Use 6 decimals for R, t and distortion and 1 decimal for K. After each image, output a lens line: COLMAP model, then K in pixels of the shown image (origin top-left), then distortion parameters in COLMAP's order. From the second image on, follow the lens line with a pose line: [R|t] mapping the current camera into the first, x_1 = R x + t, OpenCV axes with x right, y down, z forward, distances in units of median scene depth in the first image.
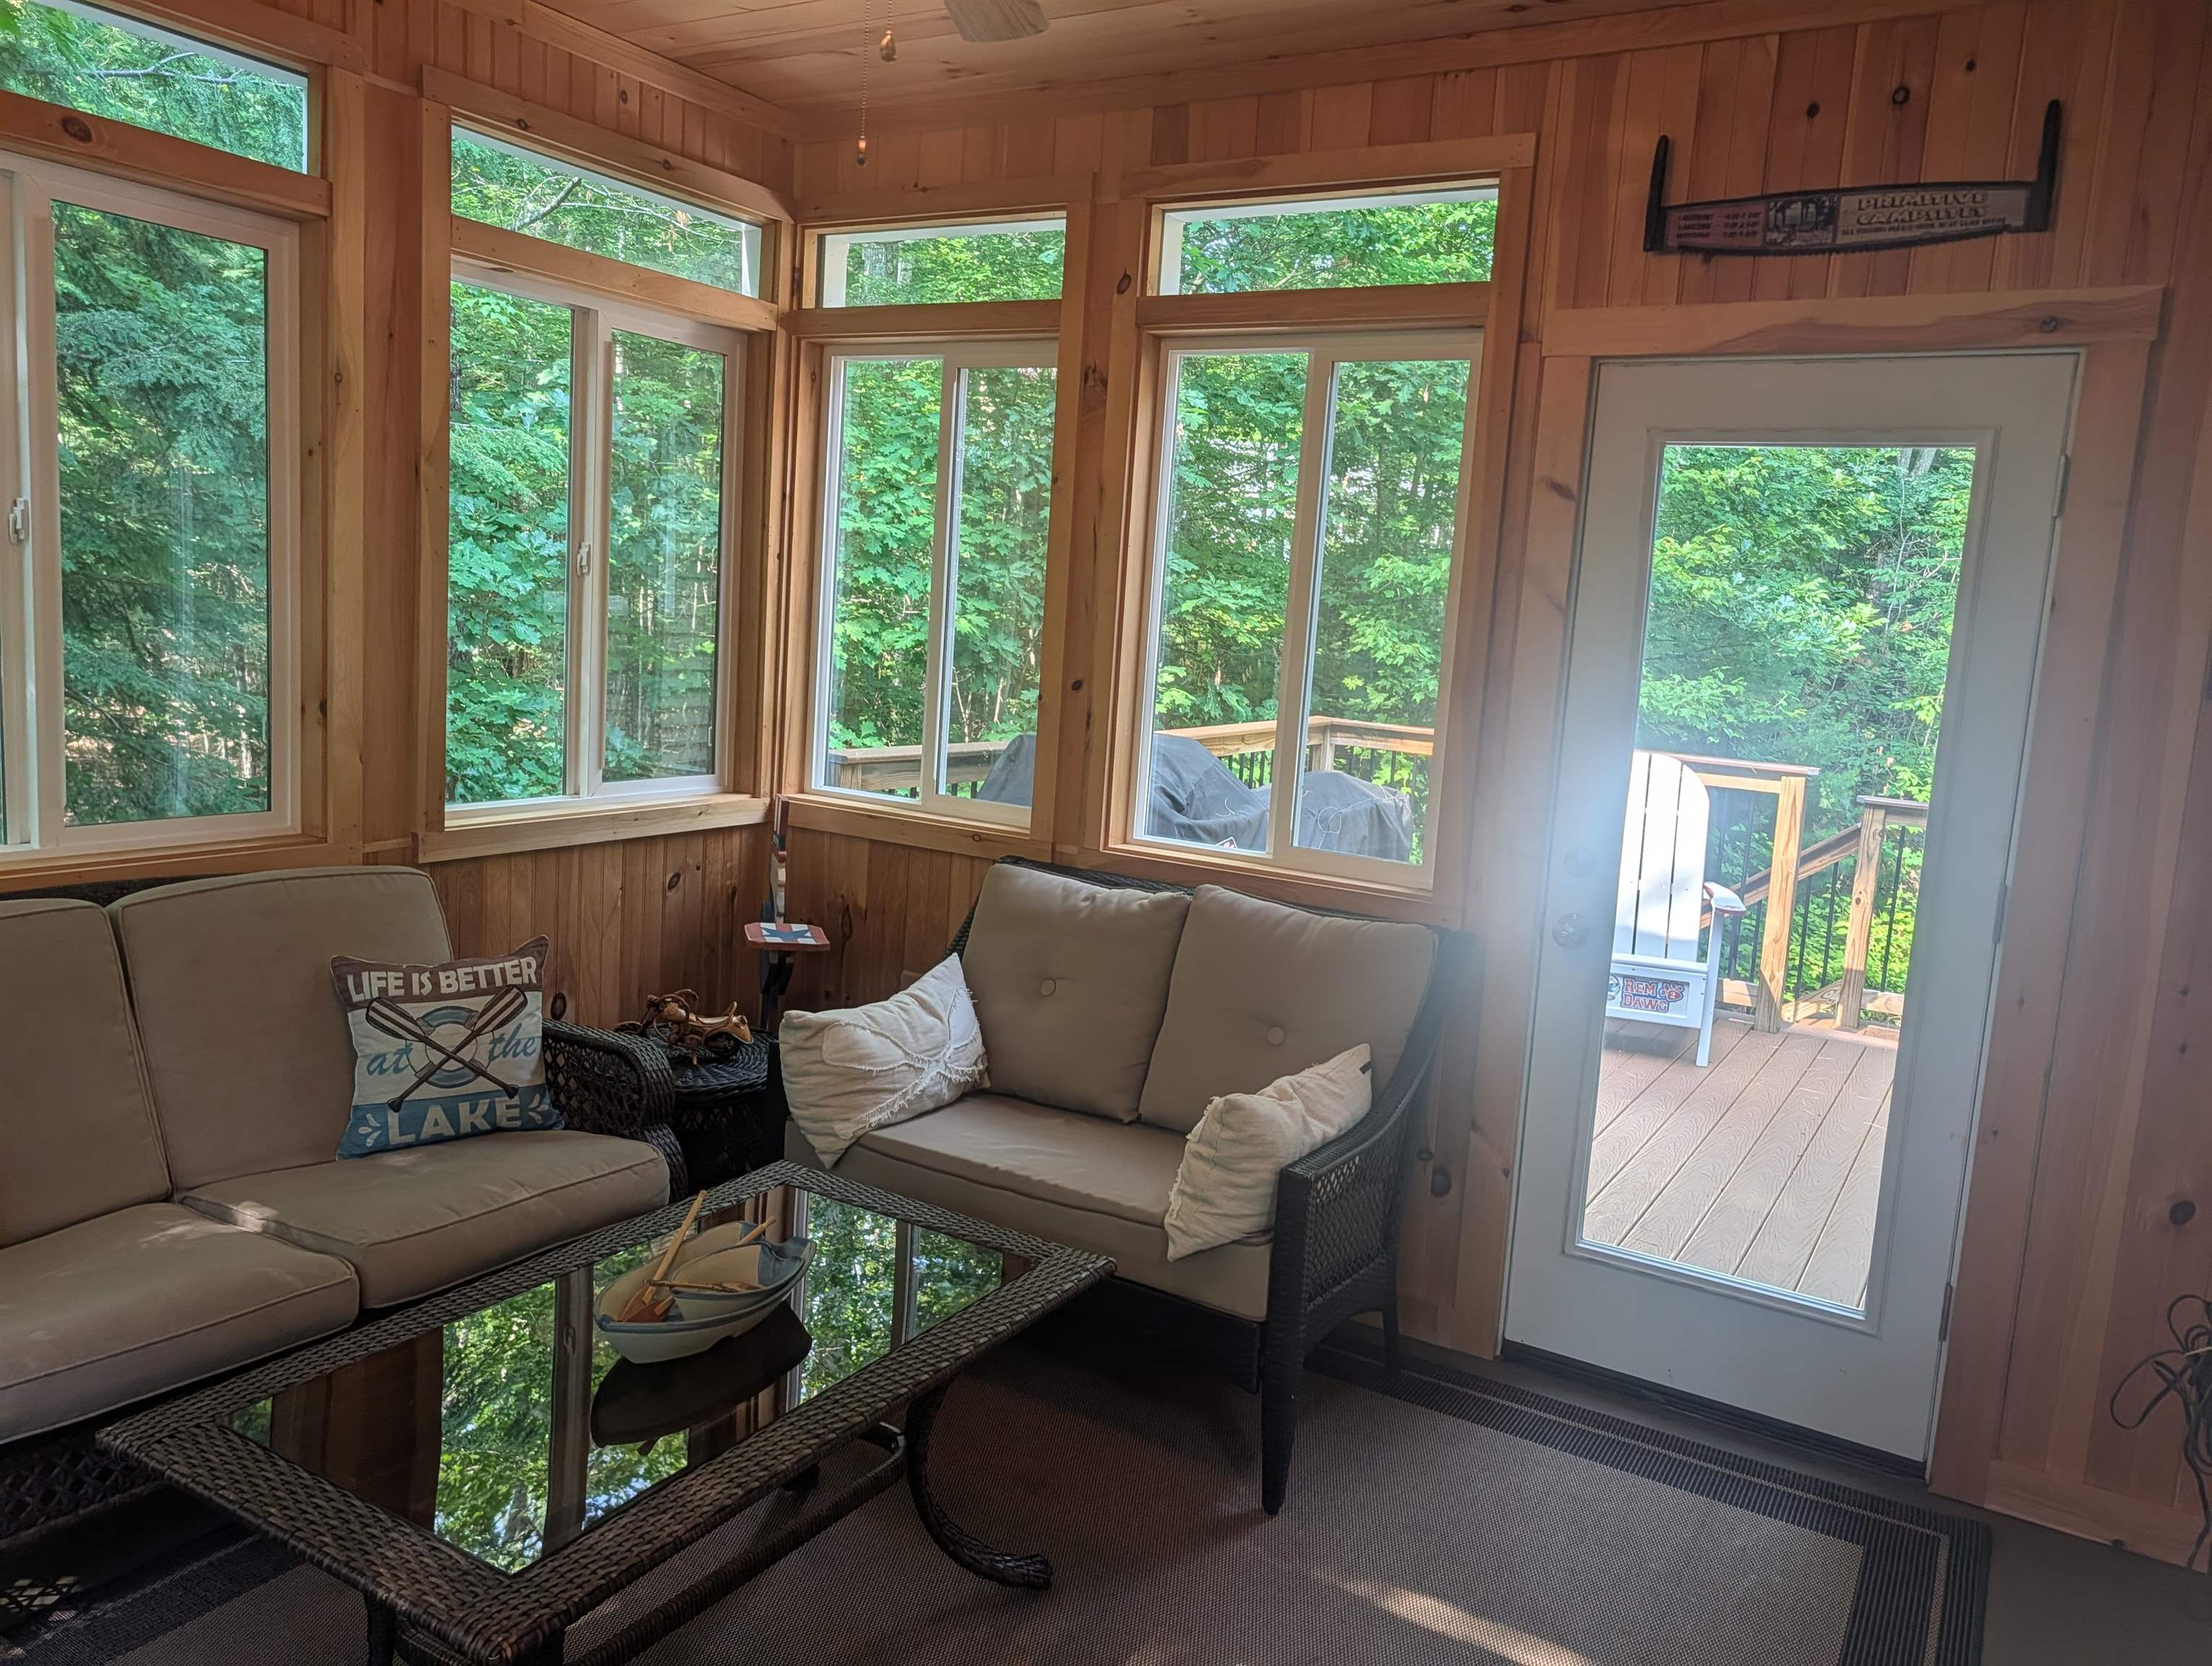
lens RADIAL K [[1589.0, 0, 1107.7], [0, 1589.0, 826.2], [0, 0, 1]] dist [0.019242, -0.020515]
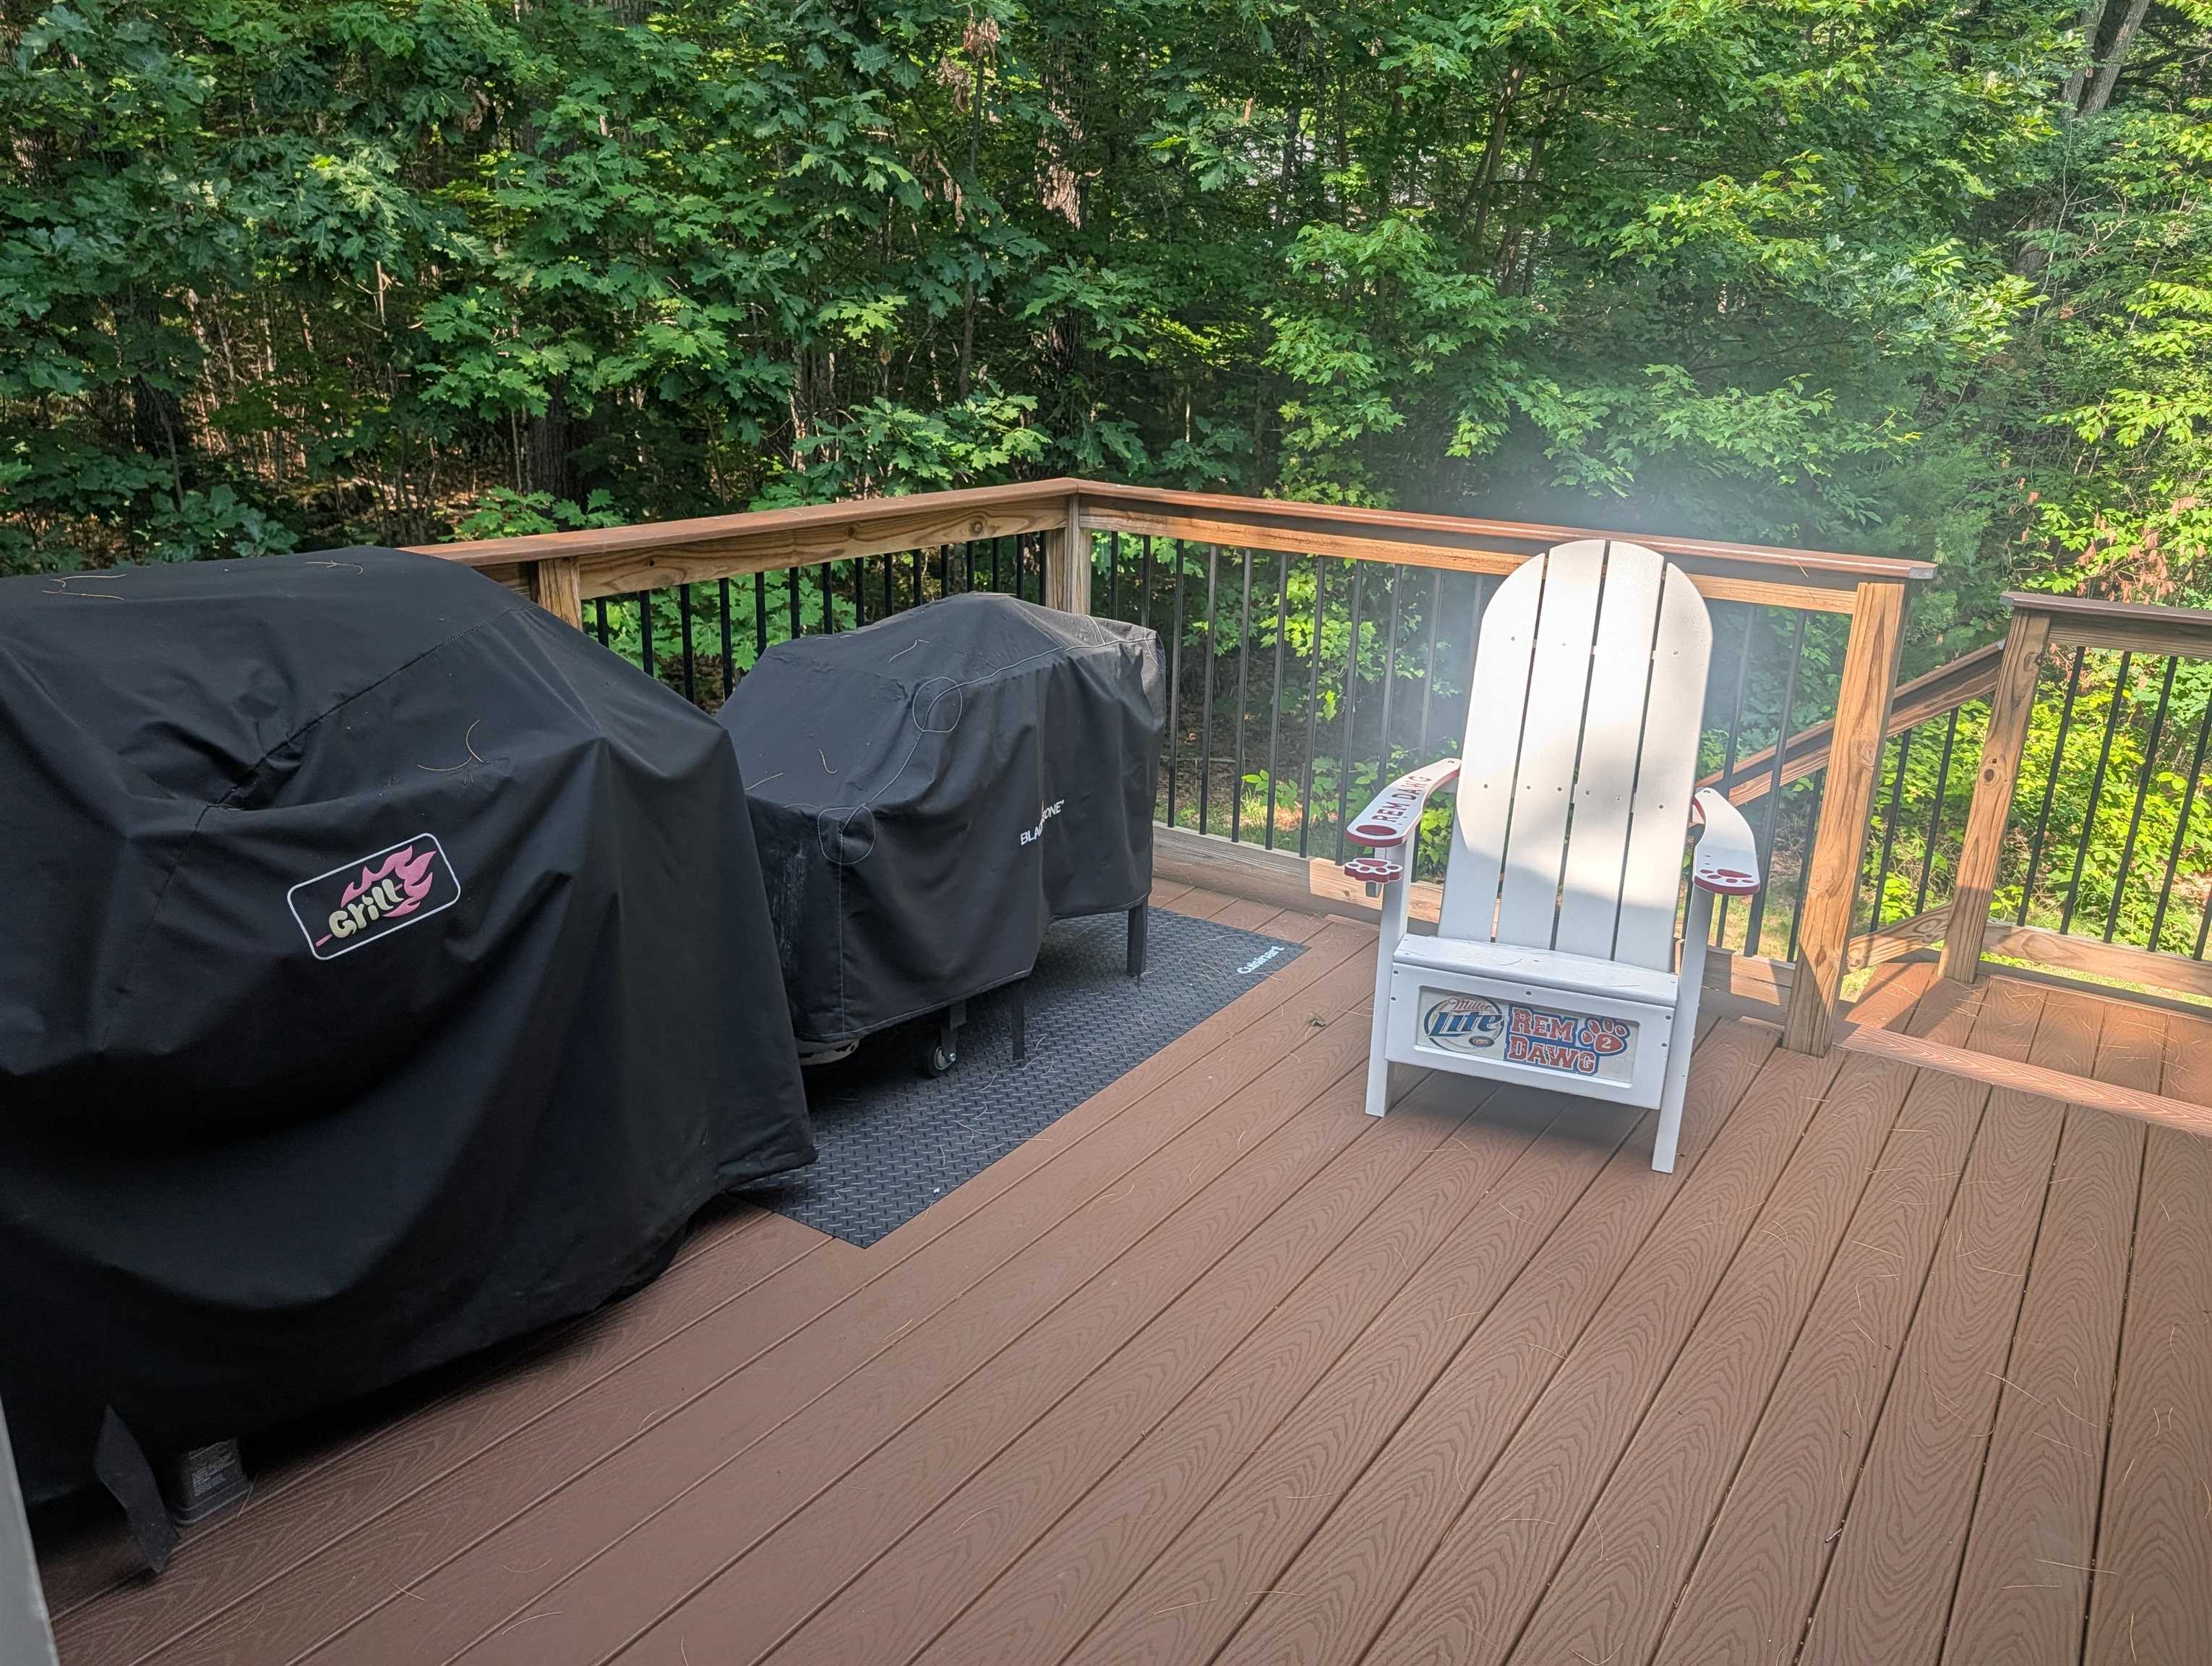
lens RADIAL K [[1589.0, 0, 1112.9], [0, 1589.0, 836.8], [0, 0, 1]] dist [0.019242, -0.020515]
pose [[0.998496, -0.015622, -0.052542, 0.117602], [0.024233, 0.985578, 0.167478, -0.024382], [0.049168, -0.168500, 0.984475, 0.263025]]
